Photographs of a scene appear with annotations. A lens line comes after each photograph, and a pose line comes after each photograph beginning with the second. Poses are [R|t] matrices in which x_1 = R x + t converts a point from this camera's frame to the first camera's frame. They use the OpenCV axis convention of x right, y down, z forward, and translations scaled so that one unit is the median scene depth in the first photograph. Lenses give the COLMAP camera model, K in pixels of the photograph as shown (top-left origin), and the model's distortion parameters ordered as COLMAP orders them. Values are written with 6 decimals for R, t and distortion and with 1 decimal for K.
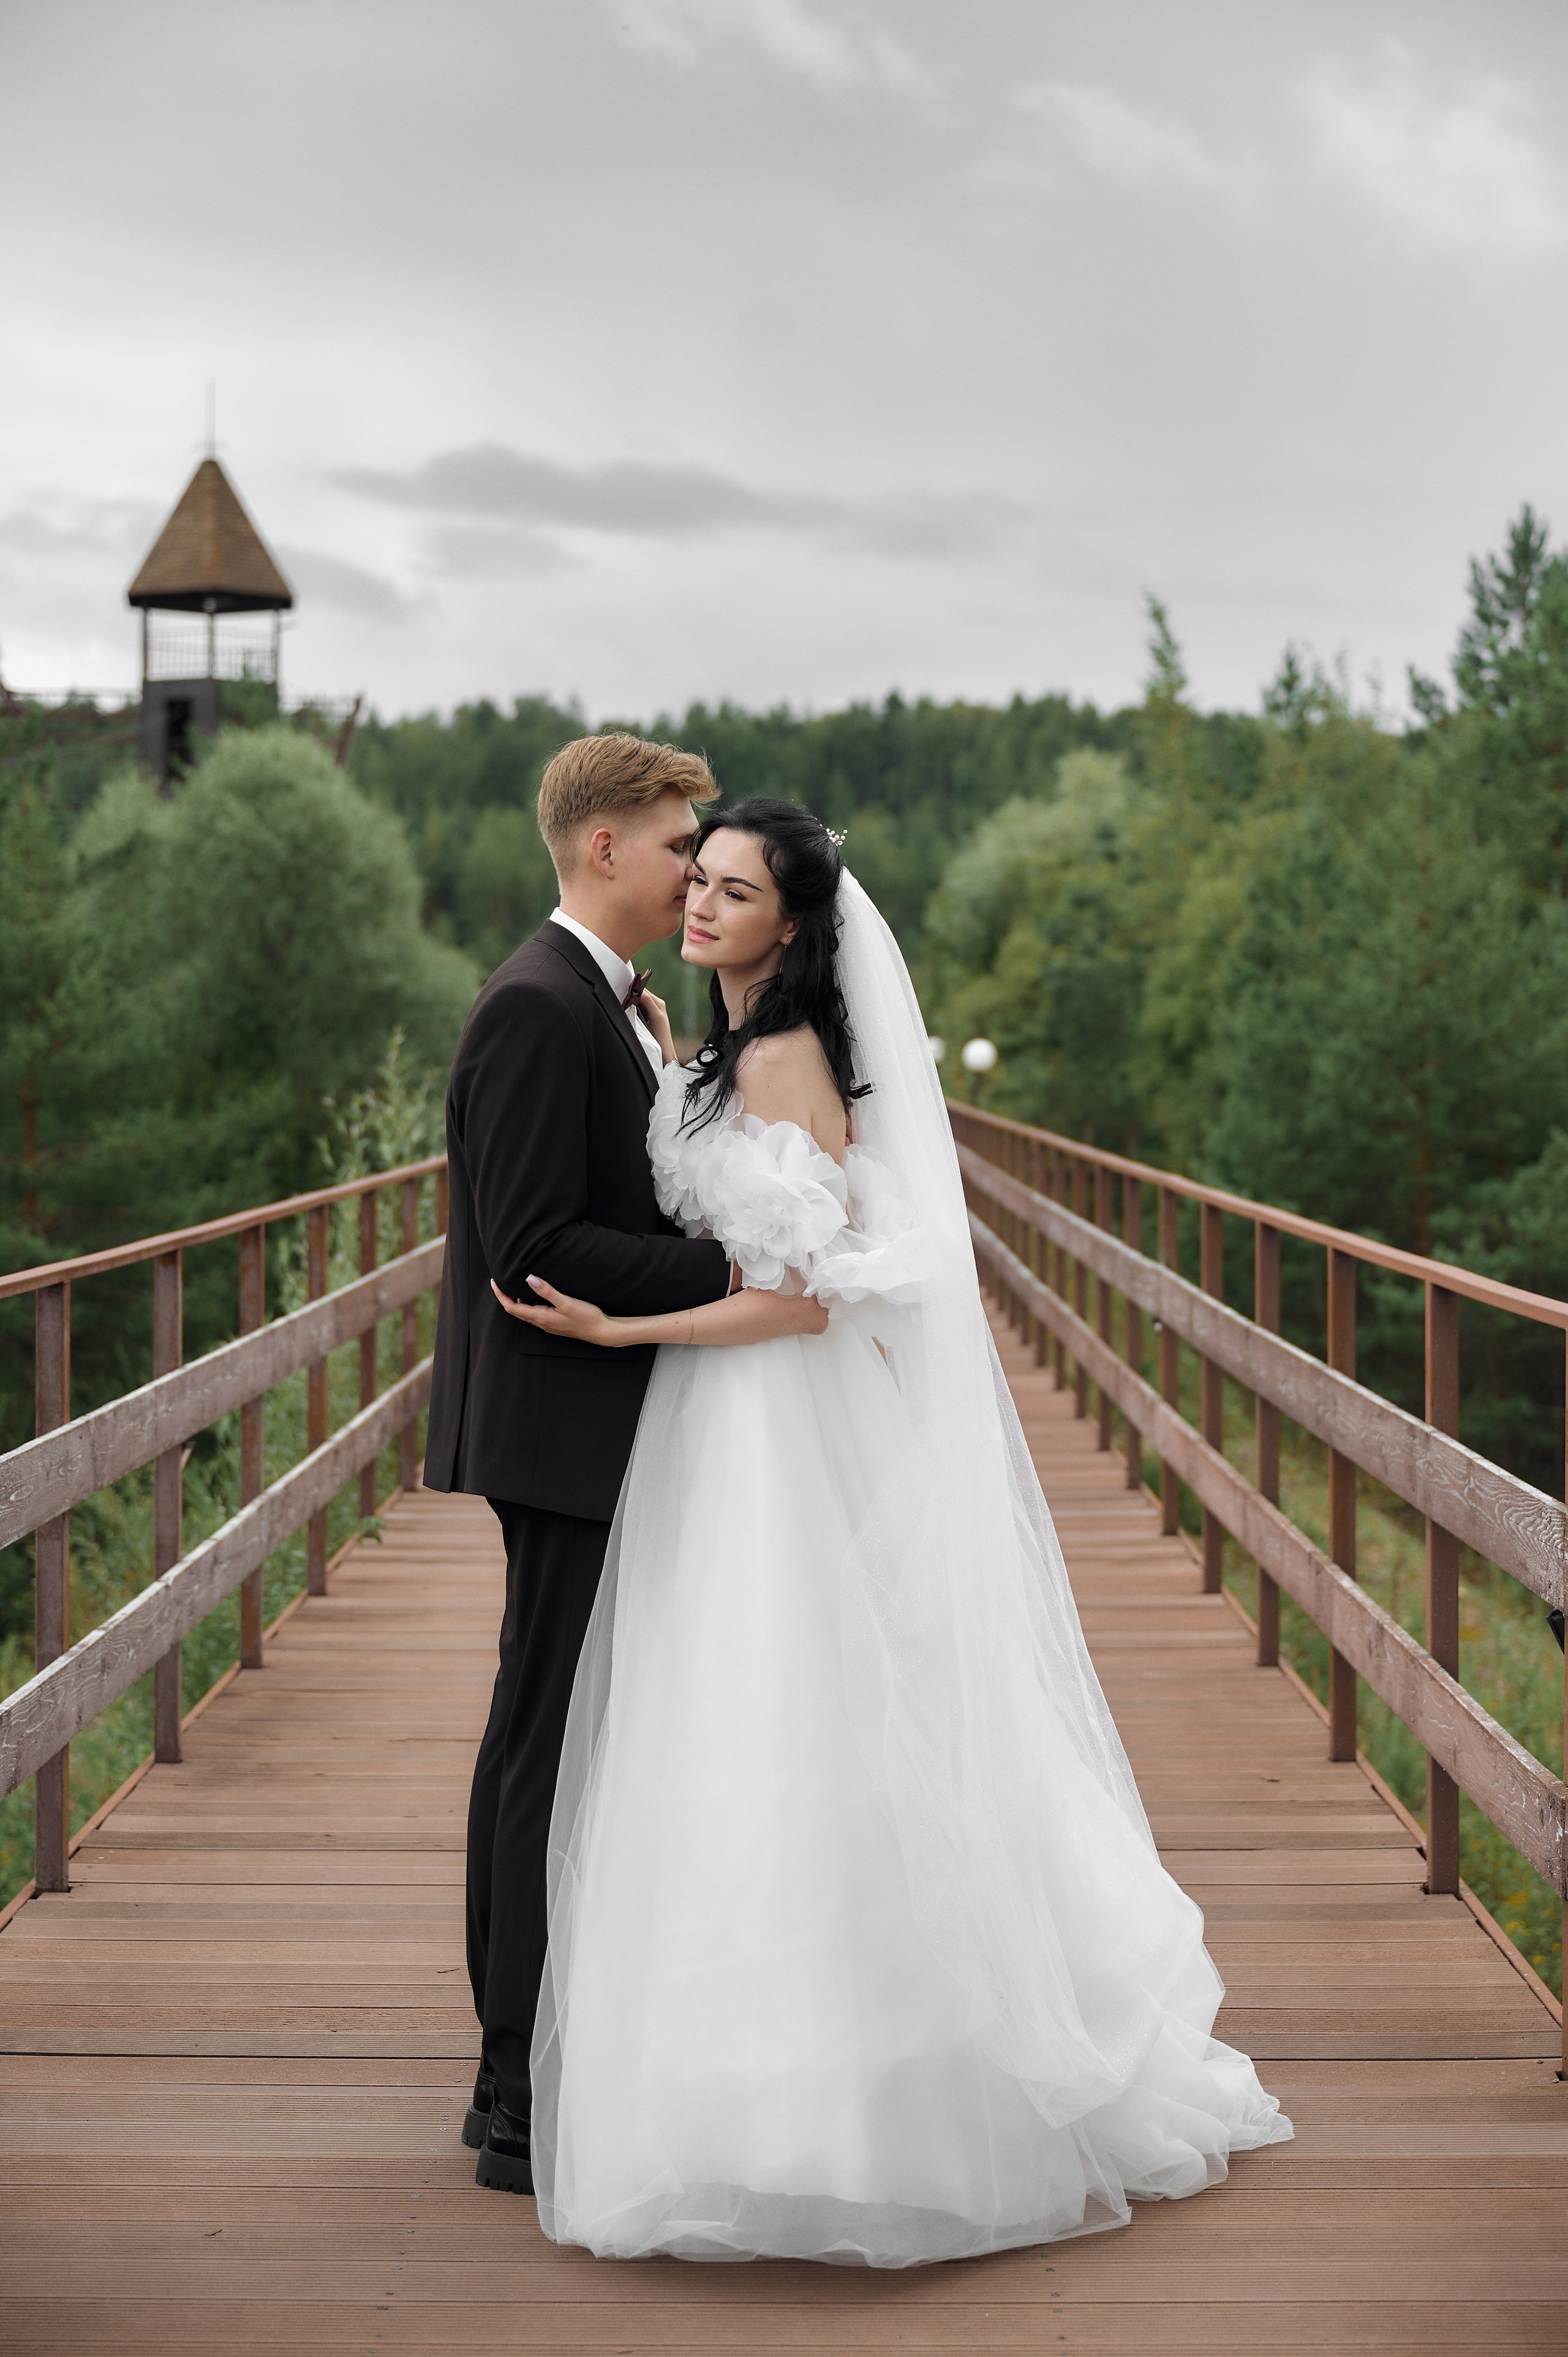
lens RADIAL K [[3561.8, 0, 784.0], [0, 3561.8, 1178.5], [0, 0, 1]] dist [0.003044, -0.002382]
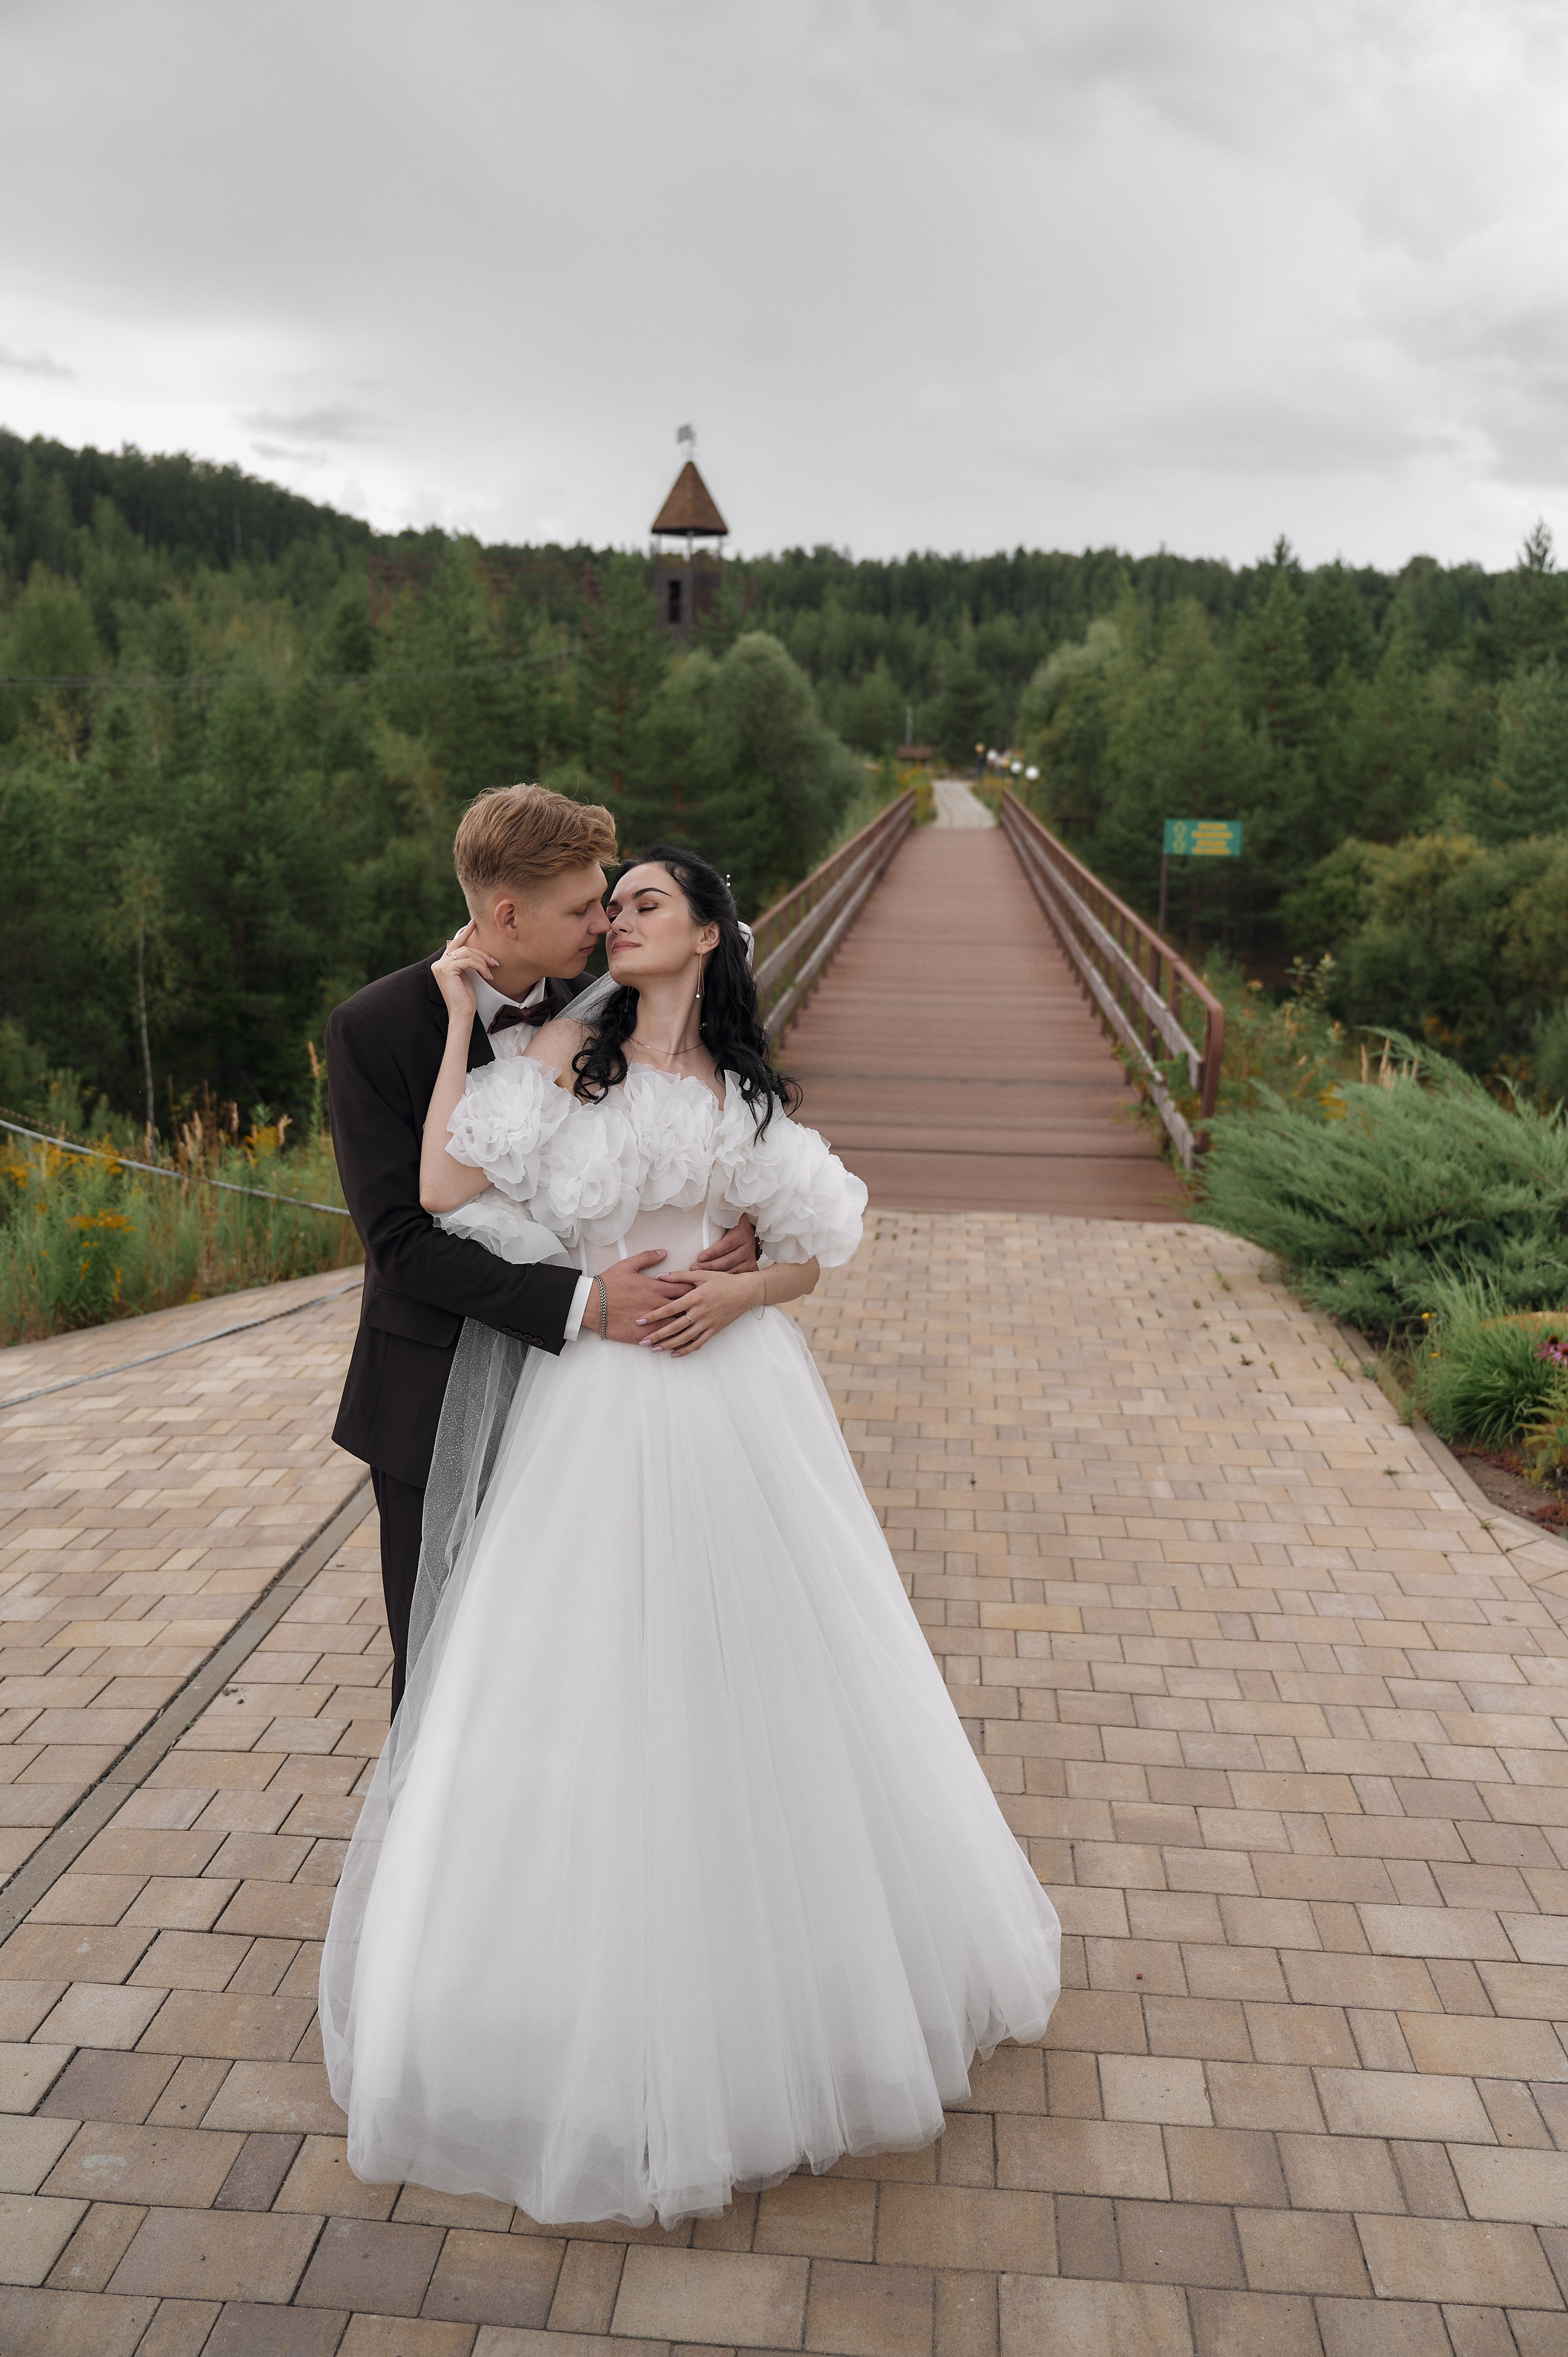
lens RADIAL K [[2016.7, 0, 784.0], [0, 2016.7, 1178.5], [0, 0, 1]] dist [-0.007024, -0.000347]
pose [[0.996530, 0.035566, -0.075247, -0.003221], [-0.021441, 0.983285, 0.180806, -0.003889], [0.080420, -0.178565, 0.980636, -0.336565]]
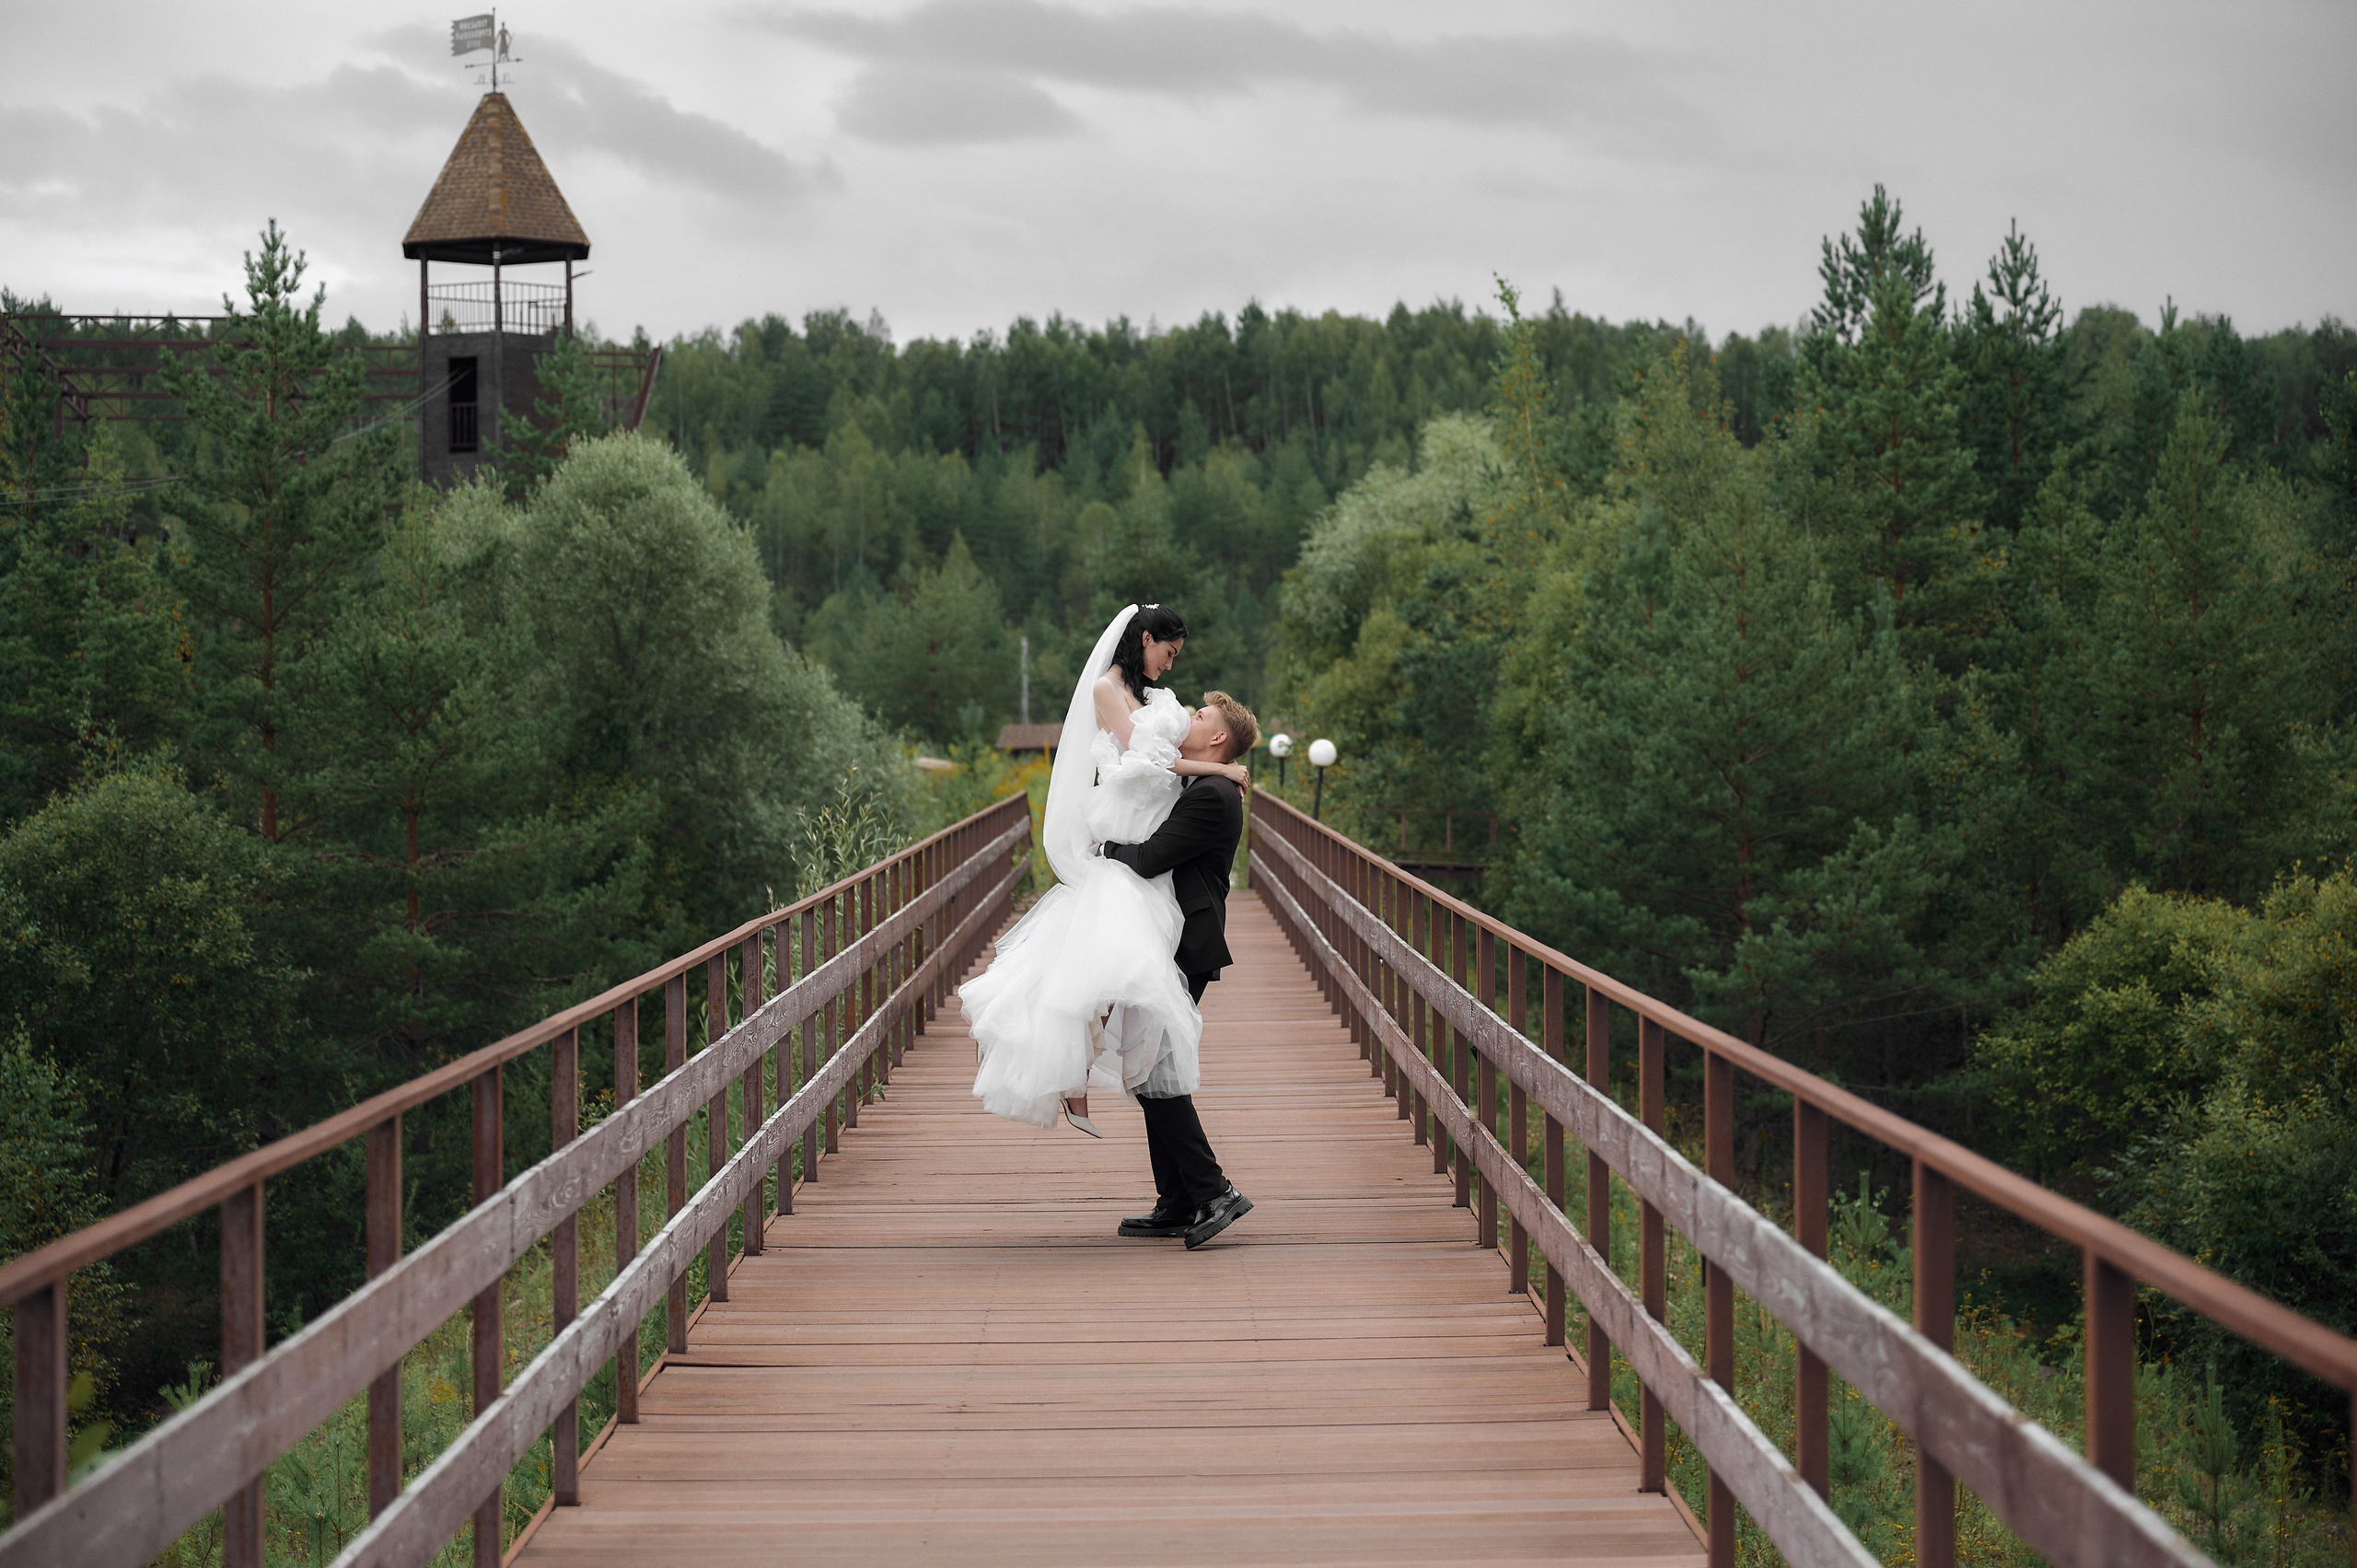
lens RADIAL K [[4393.9, 0, 1178.5], [0, 4393.9, 784.0], [0, 0, 1]] dist [0.020069, -0.188776]
pose [[0.999881, -0.010408, 0.011359, -0.000972], [0.010652, 0.999710, -0.021587, 0.001100], [-0.011131, 0.021705, 0.999702, -0.178033]]
